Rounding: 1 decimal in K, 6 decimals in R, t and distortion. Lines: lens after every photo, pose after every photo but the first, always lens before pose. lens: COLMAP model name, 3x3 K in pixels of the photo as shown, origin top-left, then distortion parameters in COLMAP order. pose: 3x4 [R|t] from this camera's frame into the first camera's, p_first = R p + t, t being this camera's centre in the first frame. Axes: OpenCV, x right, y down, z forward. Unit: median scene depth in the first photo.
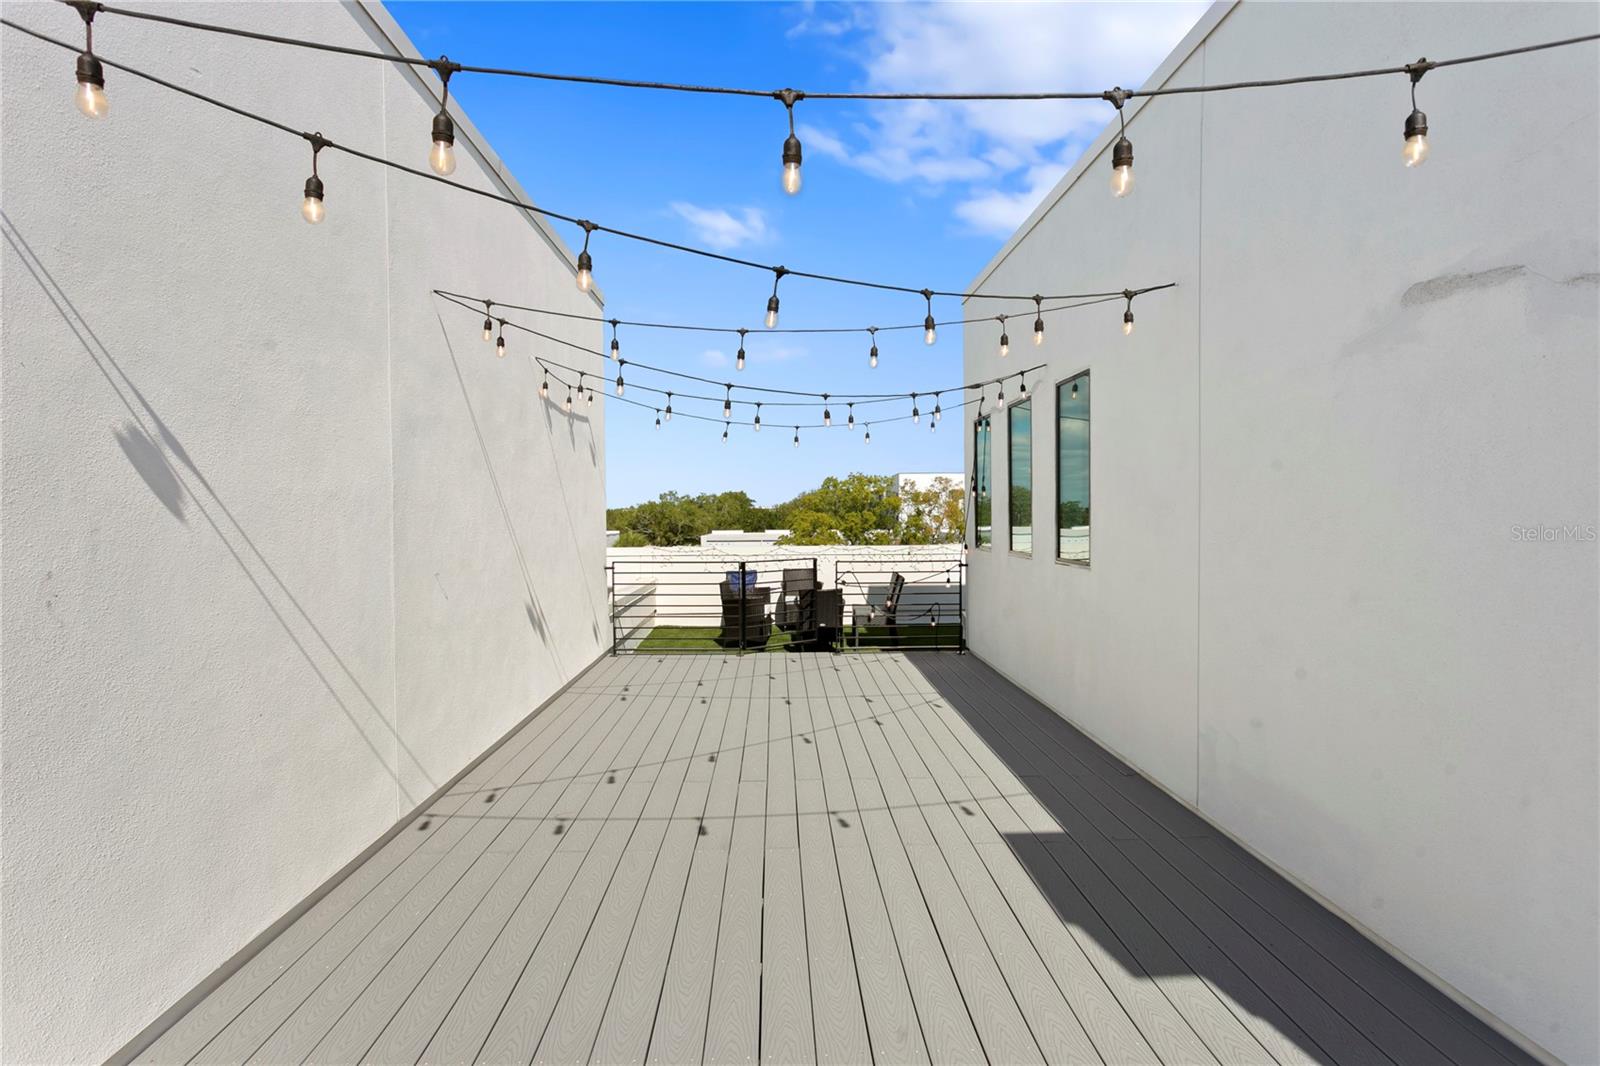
lens RADIAL K [[801.0, 0, 806.0], [0, 801.0, 540.4], [0, 0, 1]] dist [-0.013497, 0.006212]
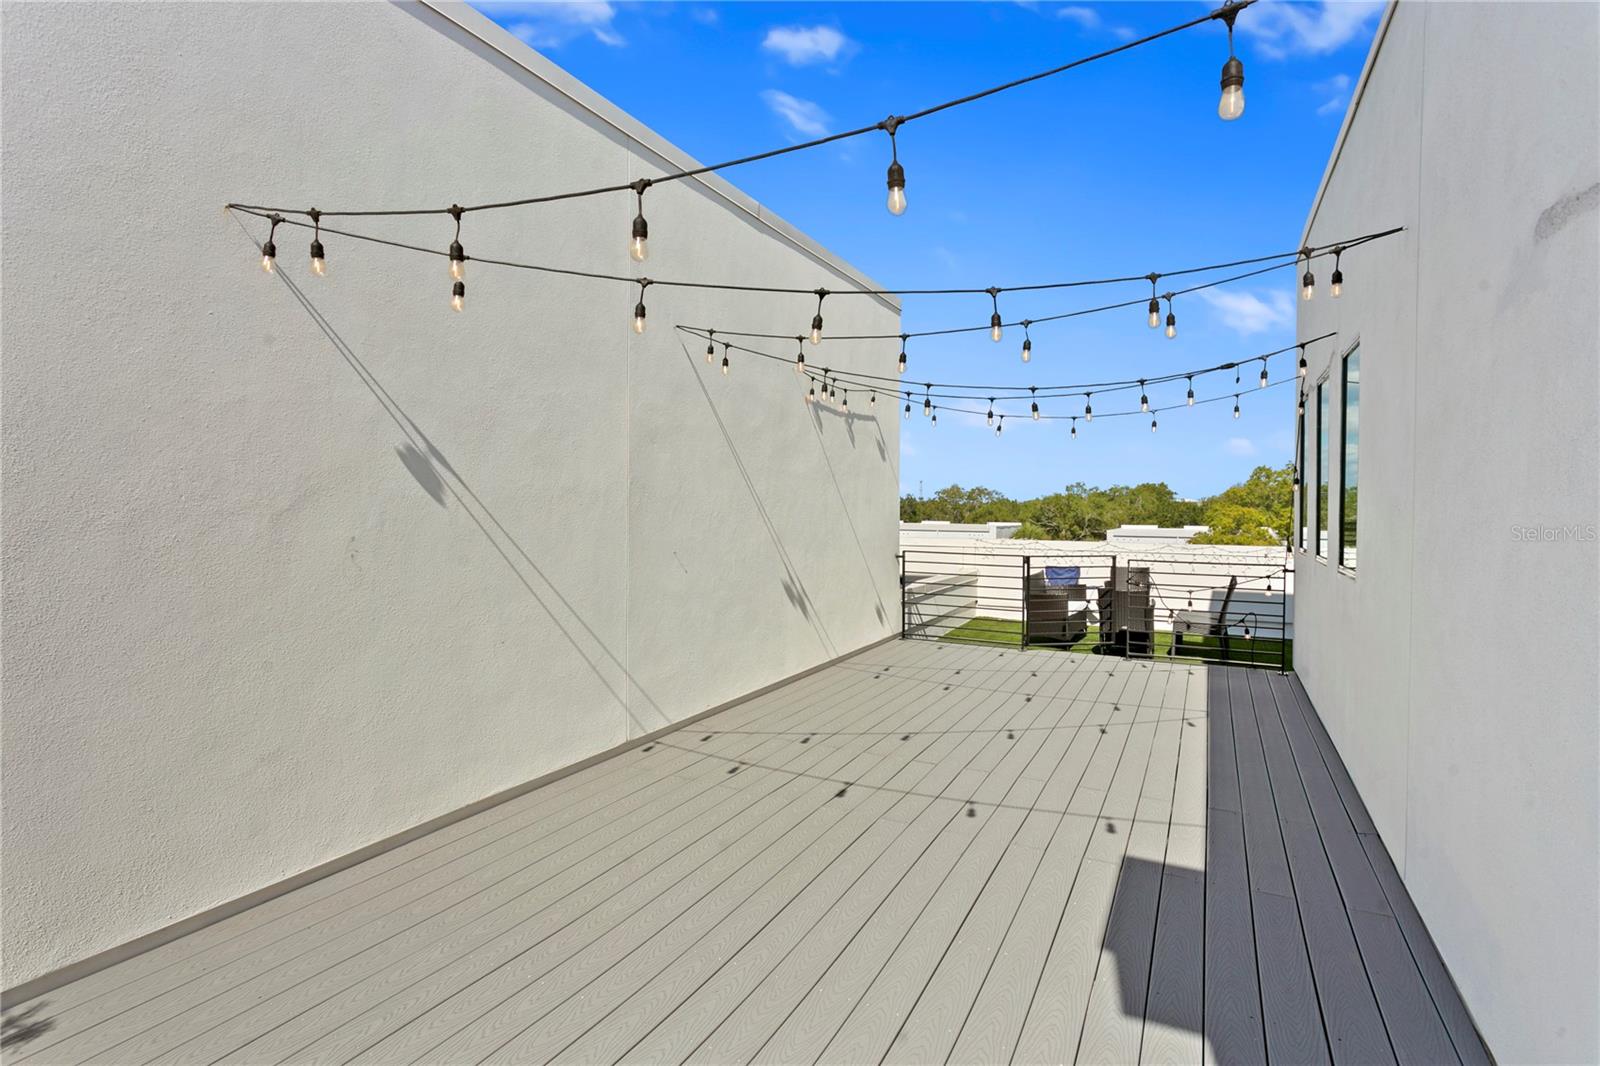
lens RADIAL K [[801.0, 0, 787.4], [0, 801.0, 526.0], [0, 0, 1]] dist [-0.013497, 0.006212]
pose [[0.867203, 0.024372, -0.497358, 0.297130], [-0.028073, 0.999606, 0.000034, -0.003414], [0.497163, 0.013933, 0.867545, -0.001025]]
